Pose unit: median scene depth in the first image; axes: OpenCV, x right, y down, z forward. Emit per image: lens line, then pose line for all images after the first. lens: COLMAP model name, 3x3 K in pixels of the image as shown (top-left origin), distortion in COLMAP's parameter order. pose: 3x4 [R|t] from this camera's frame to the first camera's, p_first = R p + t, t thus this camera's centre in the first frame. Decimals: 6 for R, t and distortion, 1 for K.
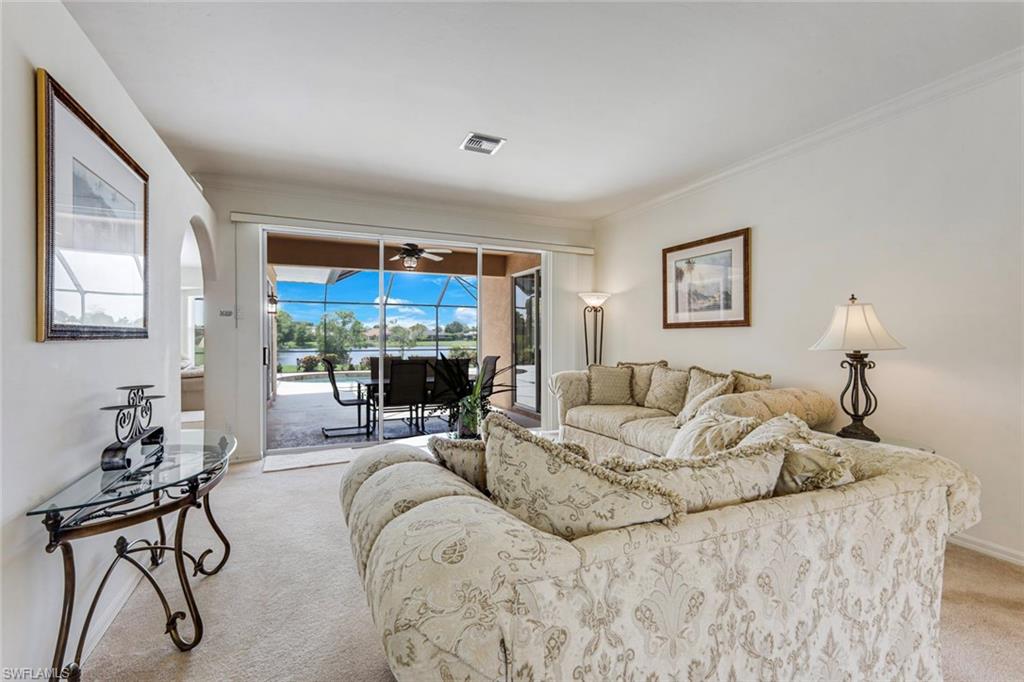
lens RADIAL K [[454.8, 0, 519.2], [0, 454.8, 340.1], [0, 0, 1]] dist [0.003544, 0.000149]
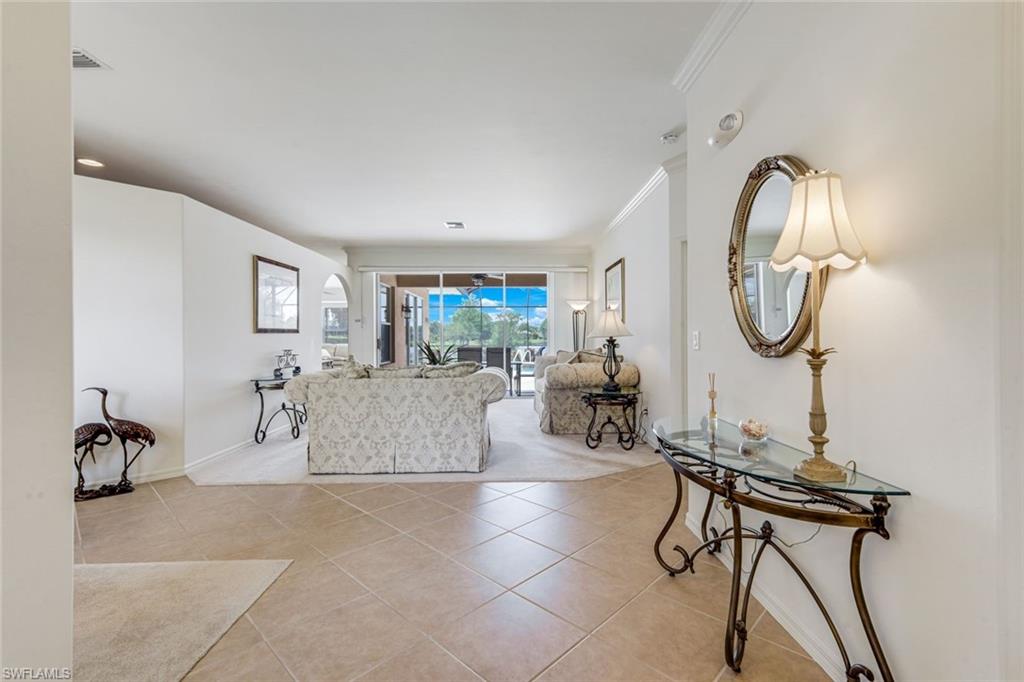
lens RADIAL K [[449.1, 0, 525.5], [0, 449.1, 338.8], [0, 0, 1]] dist [0.000559, 0.000011]
pose [[0.923387, -0.002401, -0.383863, 0.760562], [0.003006, 0.999995, 0.000975, 0.017668], [0.383858, -0.002054, 0.923390, -0.478996]]
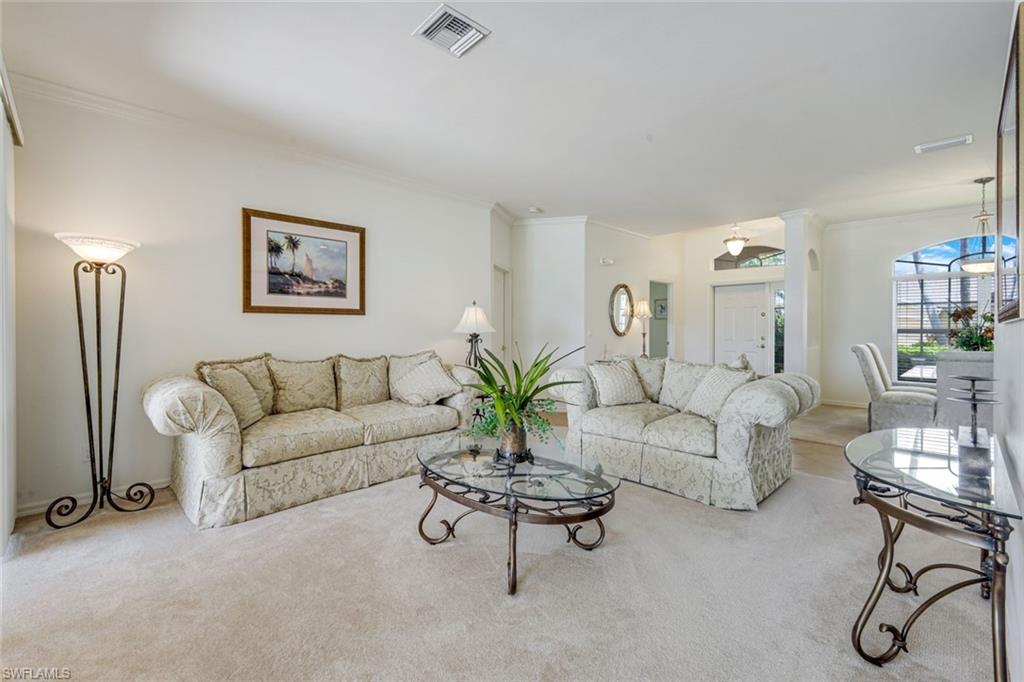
lens RADIAL K [[454.8, 0, 519.2], [0, 454.8, 340.1], [0, 0, 1]] dist [0.003544, 0.000149]
pose [[-0.326481, -0.025464, 0.944861, -0.689850], [0.001622, 0.999620, 0.027500, 0.001866], [-0.945203, 0.010511, -0.326315, 0.995114]]
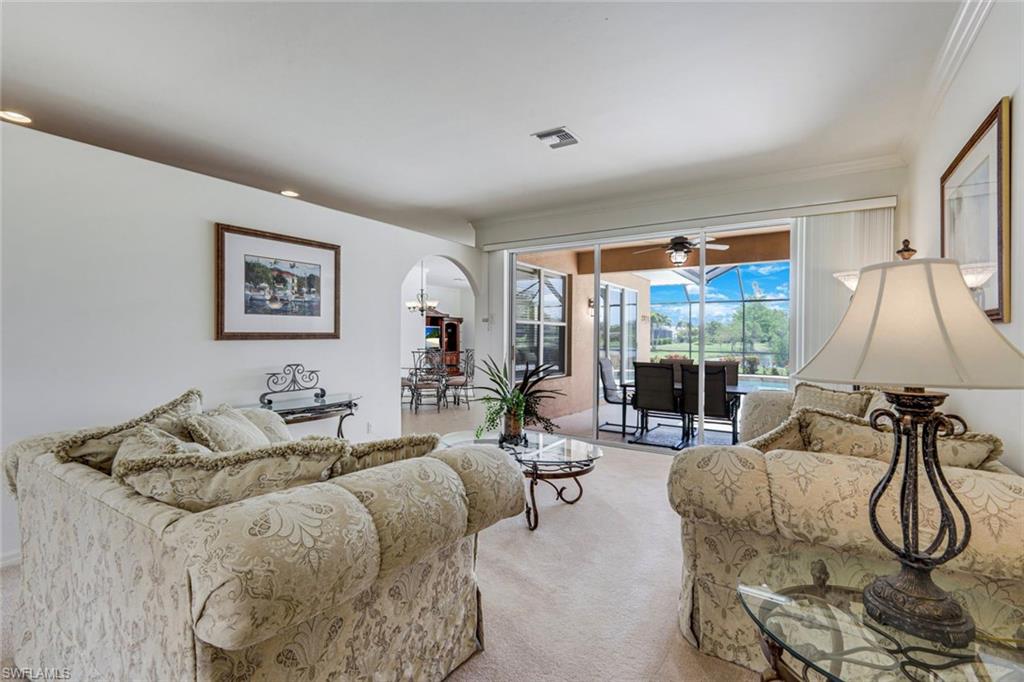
lens RADIAL K [[464.7, 0, 512.0], [0, 464.7, 341.0], [0, 0, 1]] dist [-0.001576, 0.000060]
pose [[0.536841, 0.012121, -0.843596, 0.617382], [-0.010907, 0.999913, 0.007427, -0.008521], [0.843613, 0.005214, 0.536926, 0.349080]]
